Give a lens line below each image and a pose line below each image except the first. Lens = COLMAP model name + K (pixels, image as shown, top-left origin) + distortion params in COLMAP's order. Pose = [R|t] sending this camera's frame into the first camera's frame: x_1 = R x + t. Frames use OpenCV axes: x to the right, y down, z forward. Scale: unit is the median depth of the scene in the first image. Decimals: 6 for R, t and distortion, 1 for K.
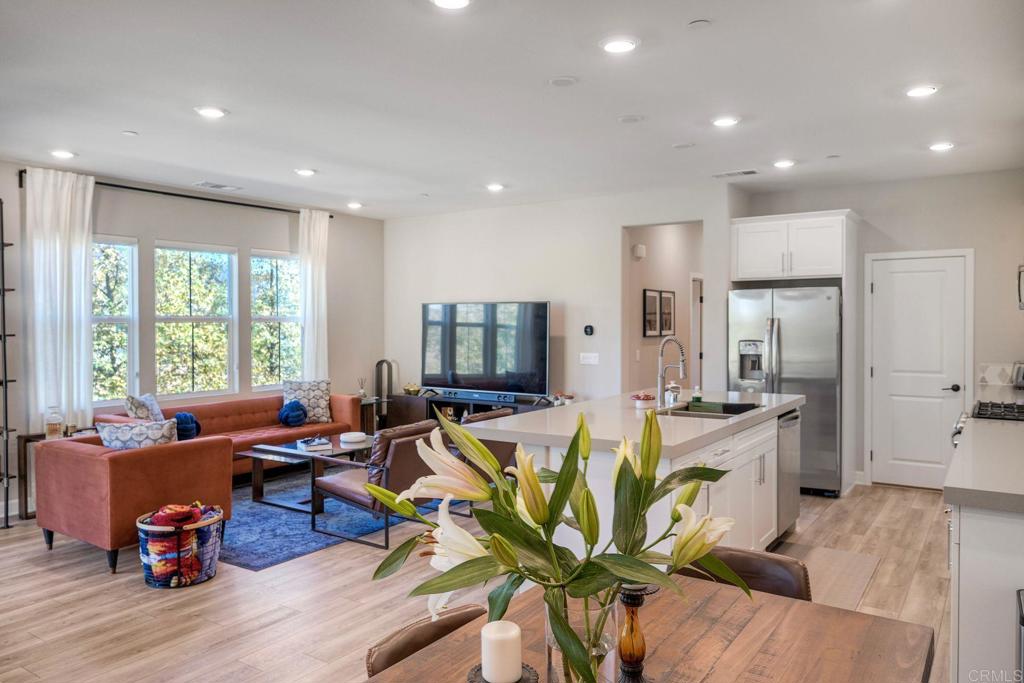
lens RADIAL K [[728.5, 0, 487.2], [0, 728.5, 324.4], [0, 0, 1]] dist [0.005079, -0.000644]
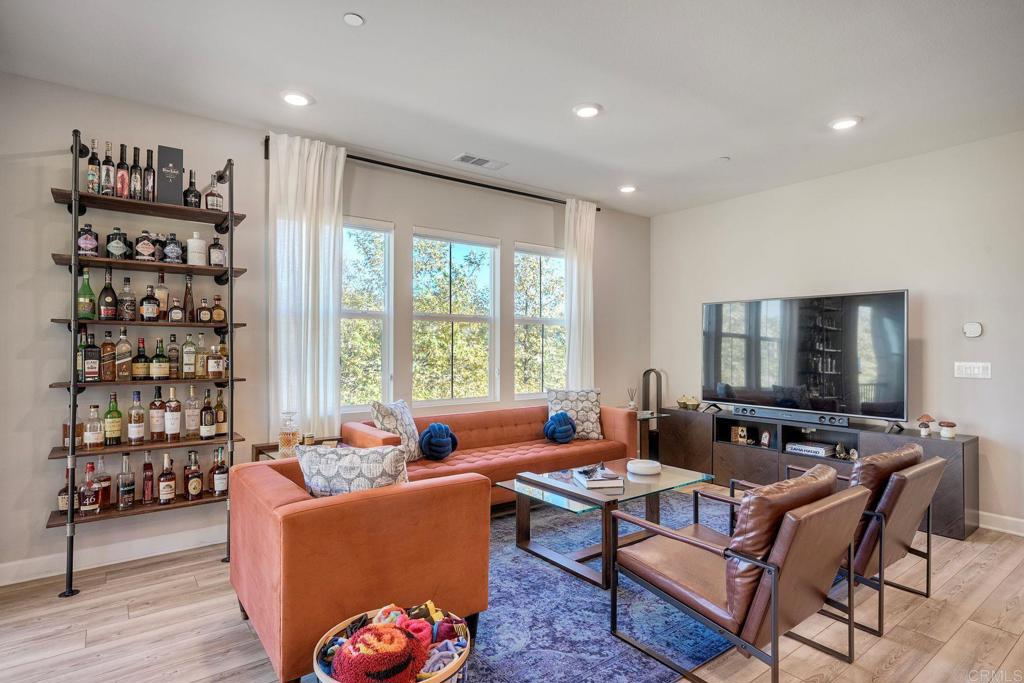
lens RADIAL K [[534.1, 0, 512.7], [0, 534.1, 344.3], [0, 0, 1]] dist [-0.004642, -0.000276]
pose [[0.953576, 0.003595, -0.301131, -0.136232], [-0.006664, 0.999936, -0.009165, 0.031510], [0.301079, 0.010747, 0.953539, 0.399741]]
